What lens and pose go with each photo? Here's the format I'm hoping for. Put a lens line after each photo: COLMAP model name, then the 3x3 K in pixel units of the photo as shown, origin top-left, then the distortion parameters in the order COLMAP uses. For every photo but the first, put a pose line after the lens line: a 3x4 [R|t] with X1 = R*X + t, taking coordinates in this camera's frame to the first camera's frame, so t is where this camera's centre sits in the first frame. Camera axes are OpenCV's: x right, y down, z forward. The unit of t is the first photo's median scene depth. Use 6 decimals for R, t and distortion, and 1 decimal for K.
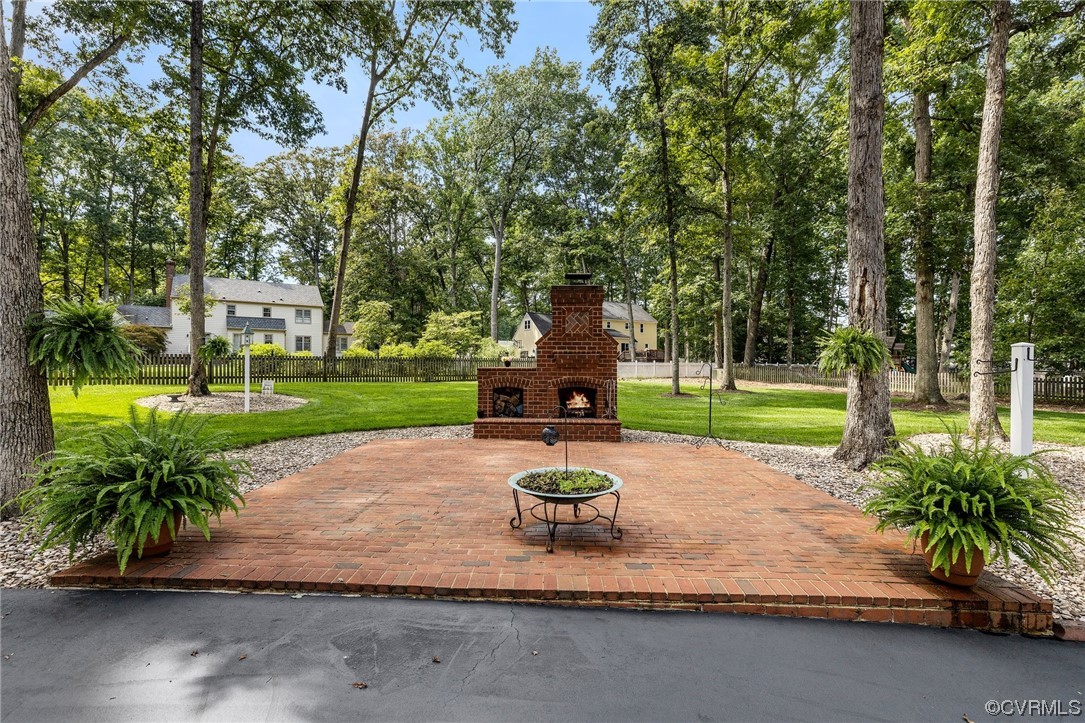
lens RADIAL K [[462.3, 0, 543.0], [0, 462.3, 364.9], [0, 0, 1]] dist [0.000001, -0.000752]
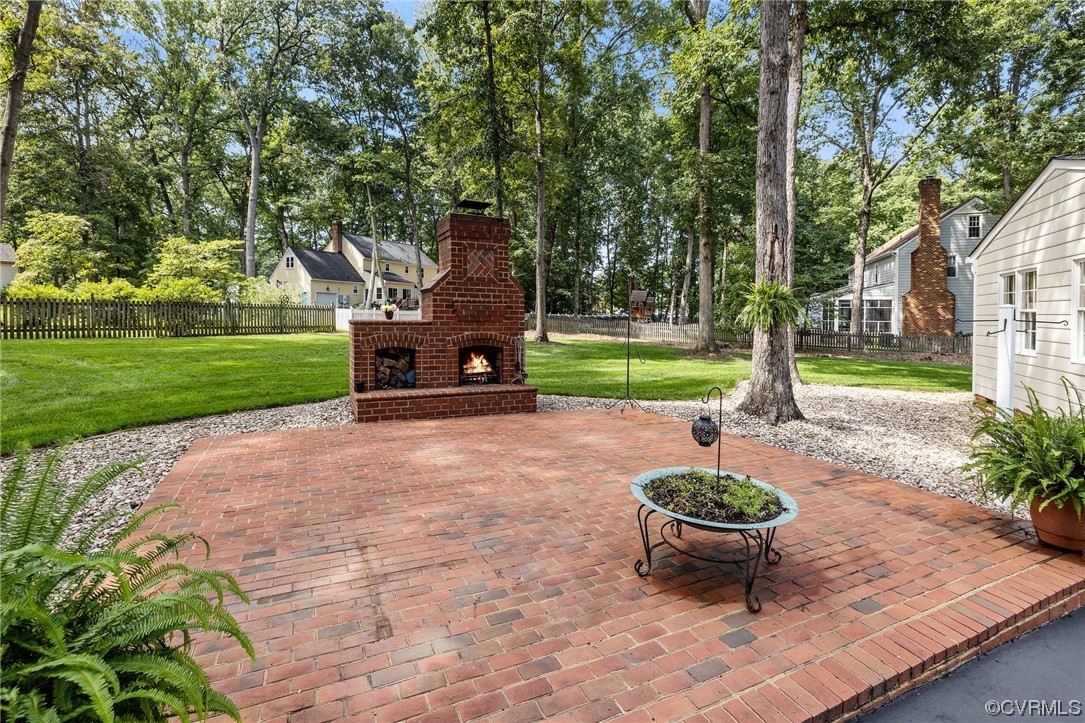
lens RADIAL K [[507.1, 0, 530.9], [0, 507.1, 325.8], [0, 0, 1]] dist [-0.000965, 0.000289]
pose [[0.902996, 0.000450, 0.429648, -0.216277], [-0.010792, 0.999708, 0.021635, -0.005427], [-0.429512, -0.024173, 0.902737, 0.183849]]
